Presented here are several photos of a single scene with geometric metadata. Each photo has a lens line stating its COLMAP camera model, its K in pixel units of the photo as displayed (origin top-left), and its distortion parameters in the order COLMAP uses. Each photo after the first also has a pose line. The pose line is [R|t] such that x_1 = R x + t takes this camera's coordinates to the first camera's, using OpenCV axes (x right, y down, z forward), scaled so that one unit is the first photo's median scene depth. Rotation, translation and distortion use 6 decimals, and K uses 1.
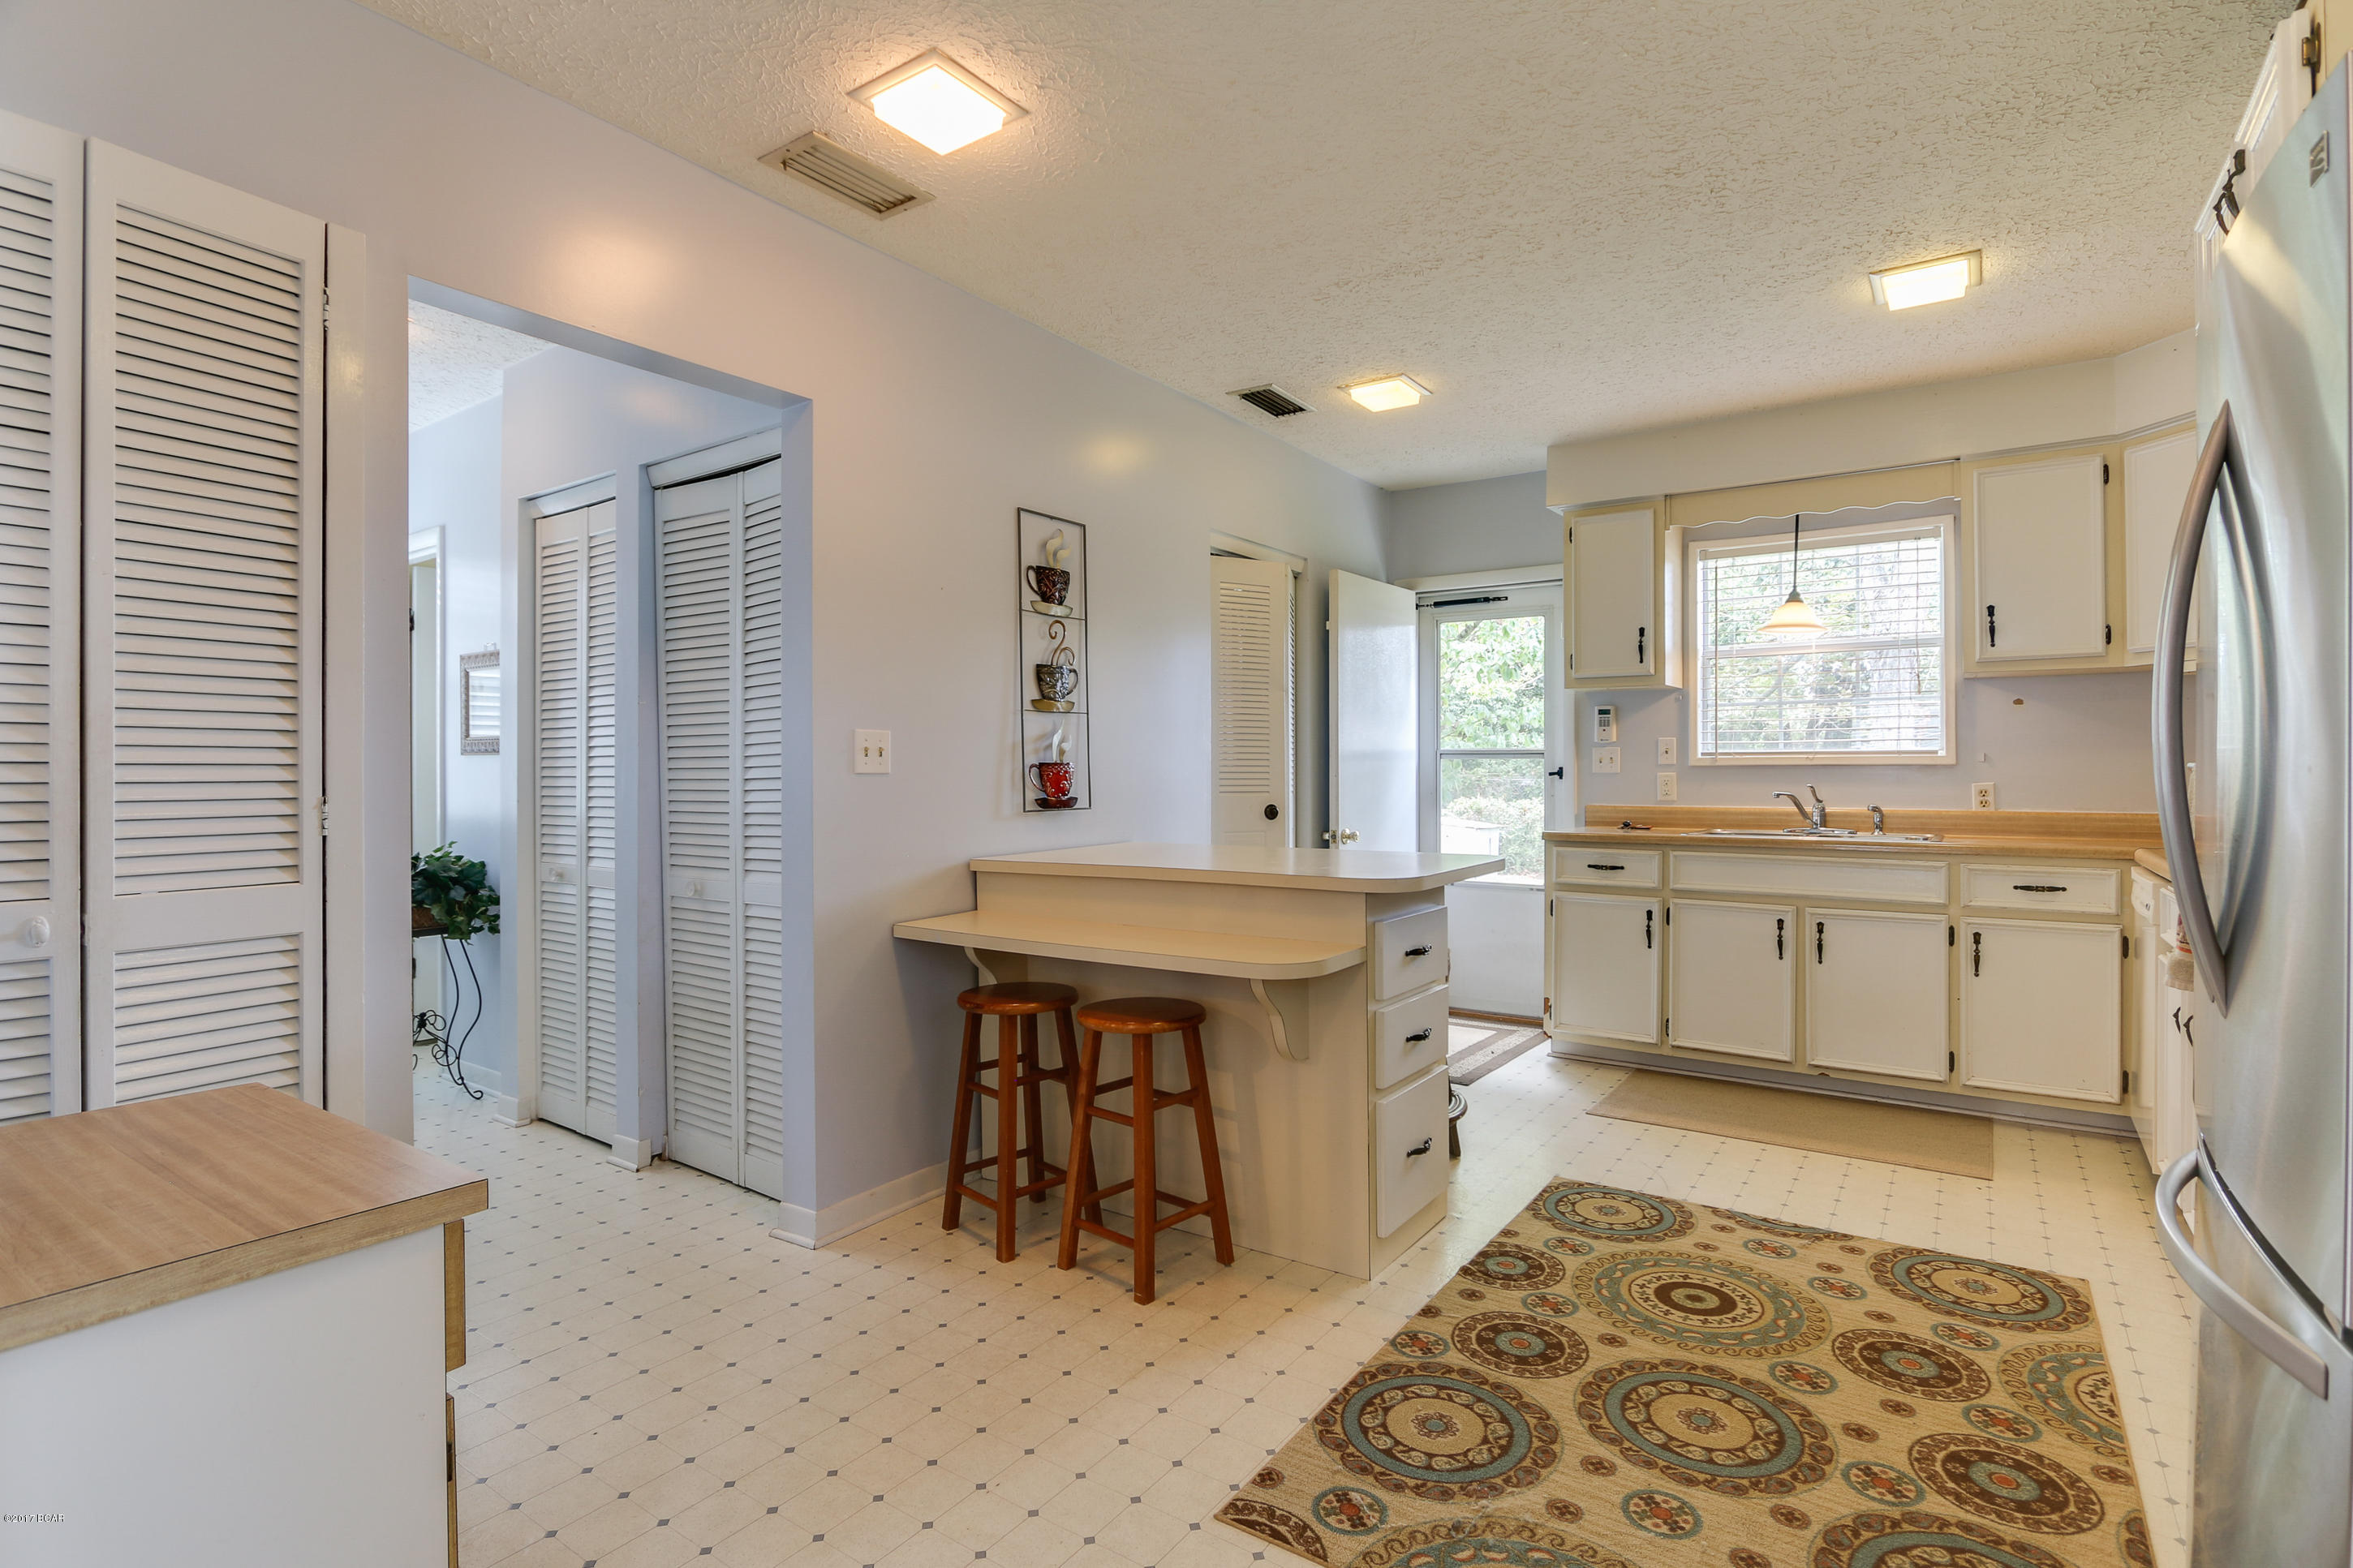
lens RADIAL K [[1135.4, 0, 1203.9], [0, 1135.4, 773.8], [0, 0, 1]] dist [-0.016116, 0.000596]
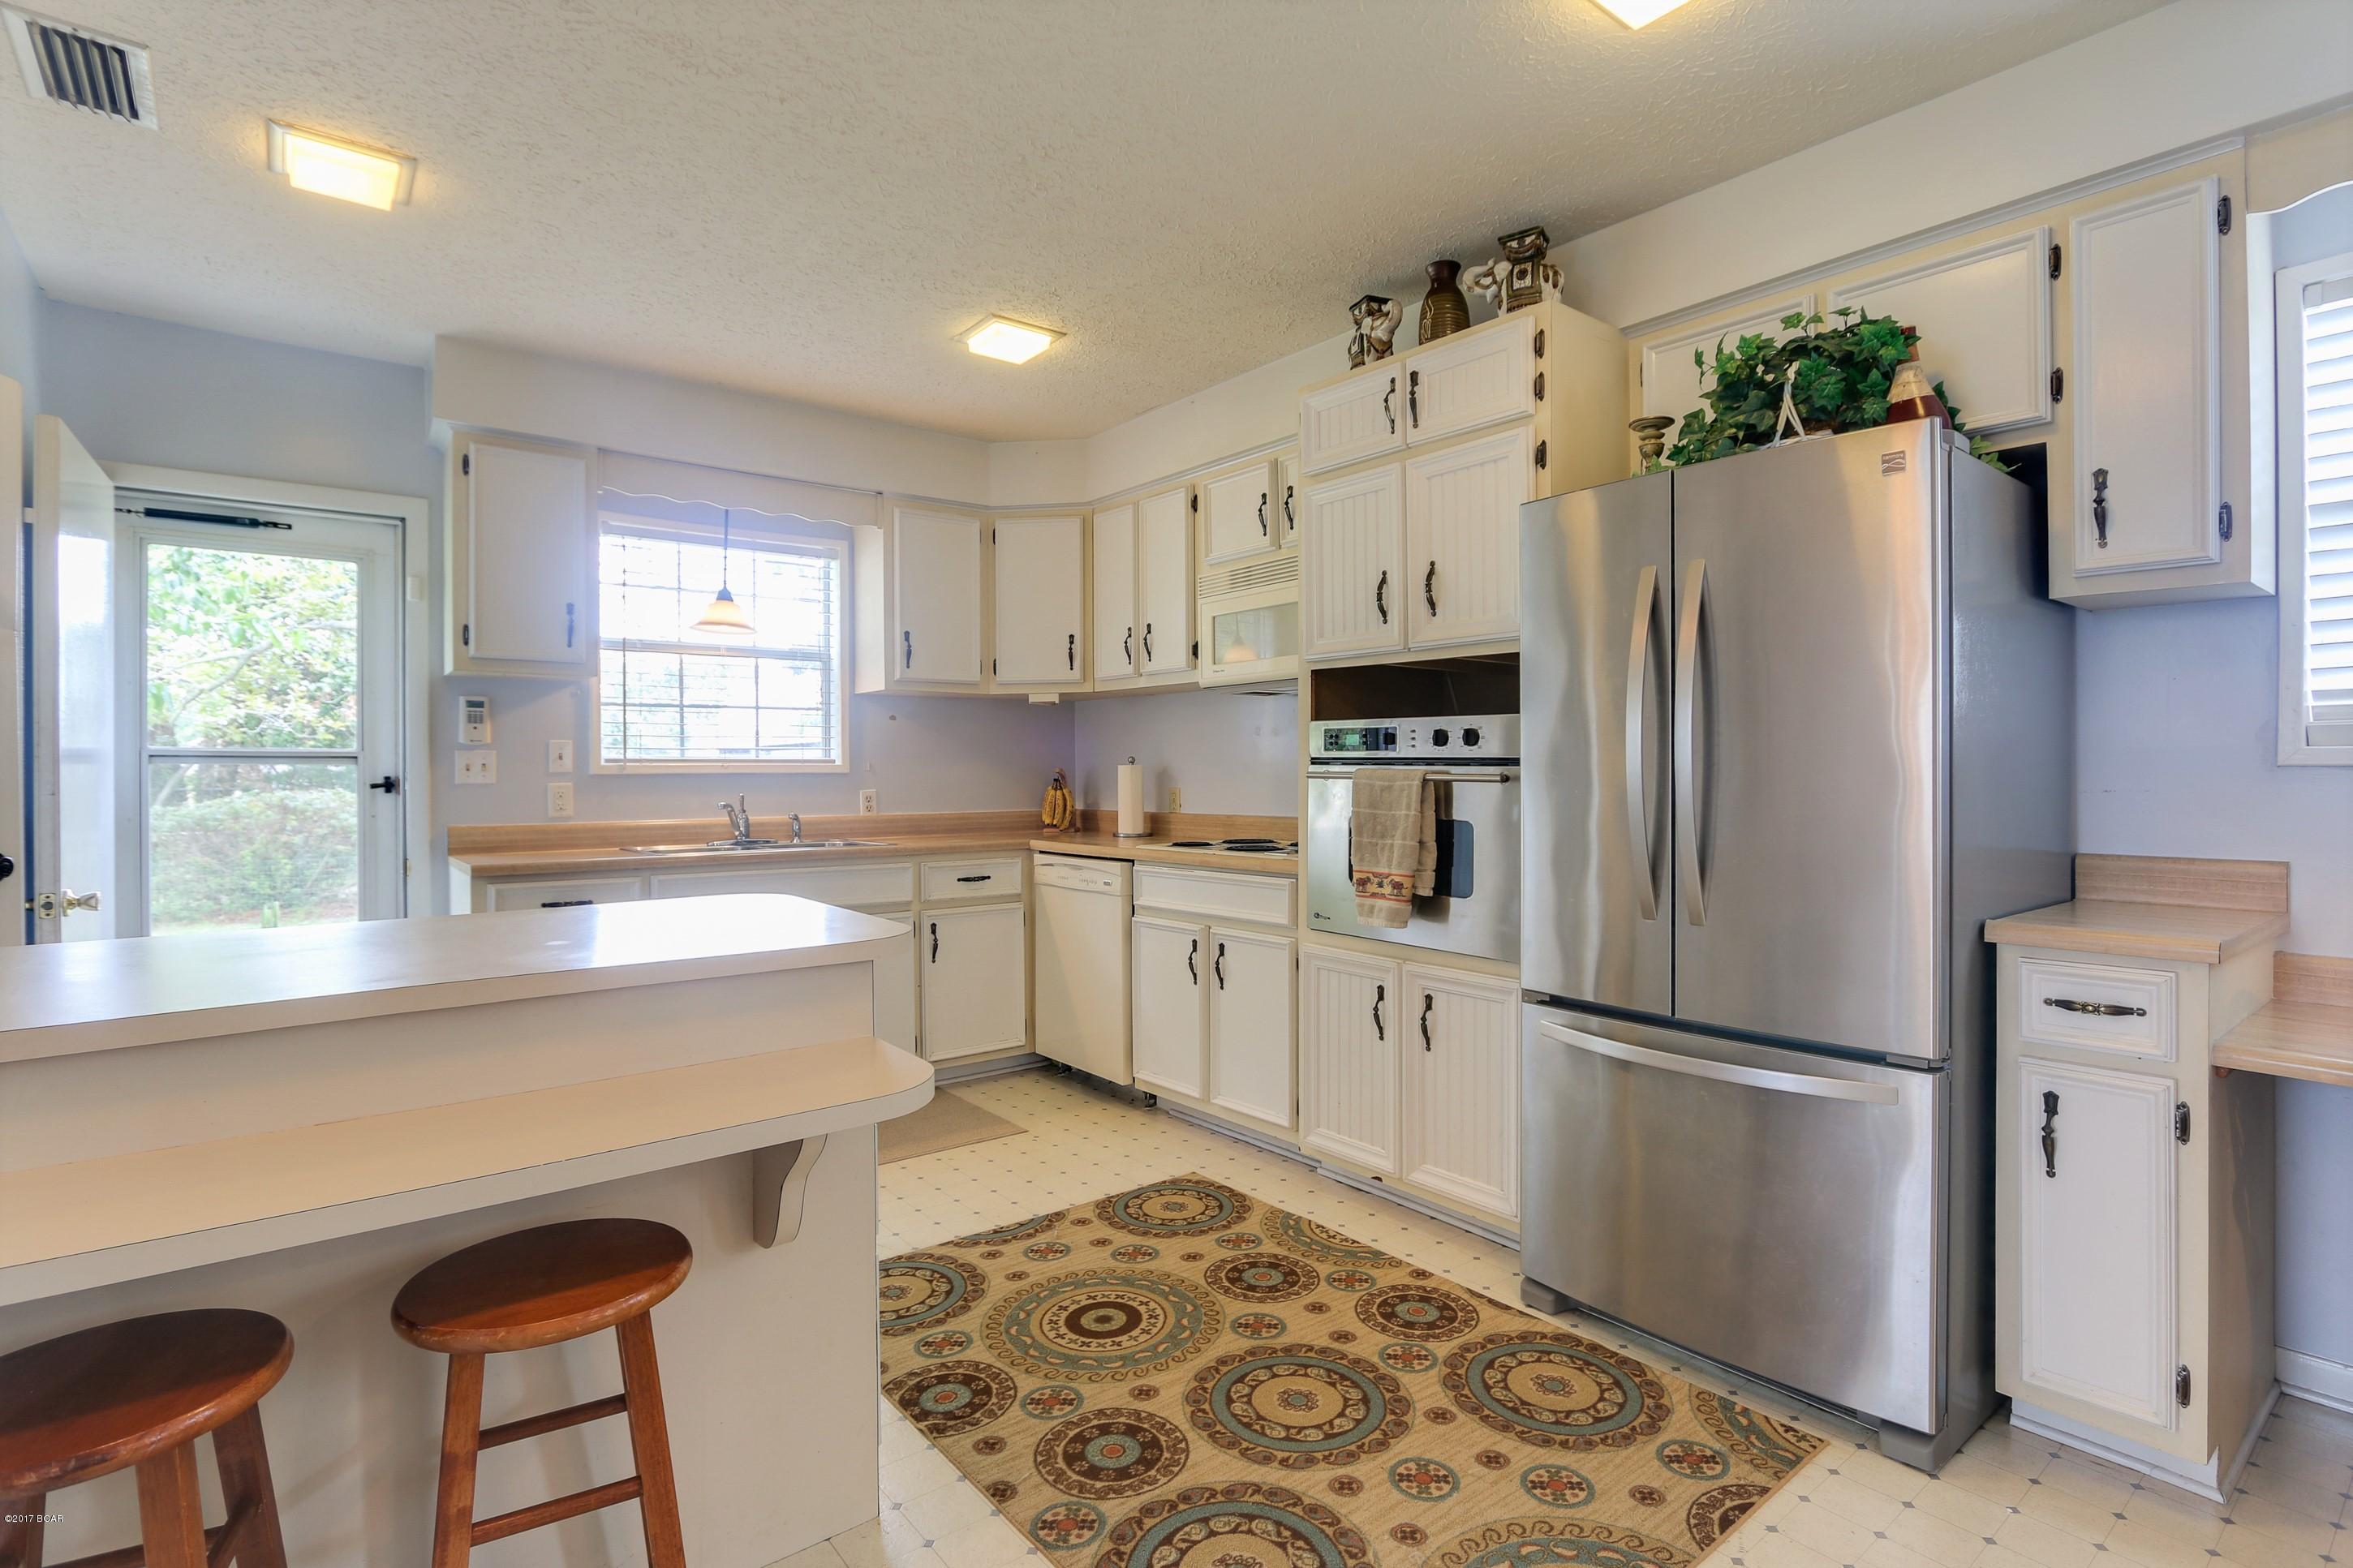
lens RADIAL K [[1135.4, 0, 1203.9], [0, 1135.4, 773.8], [0, 0, 1]] dist [-0.016116, 0.000596]
pose [[0.283890, -0.000259, 0.958857, -0.425886], [0.006596, 0.999977, -0.001683, -0.005577], [-0.958834, 0.006803, 0.283886, 0.562379]]
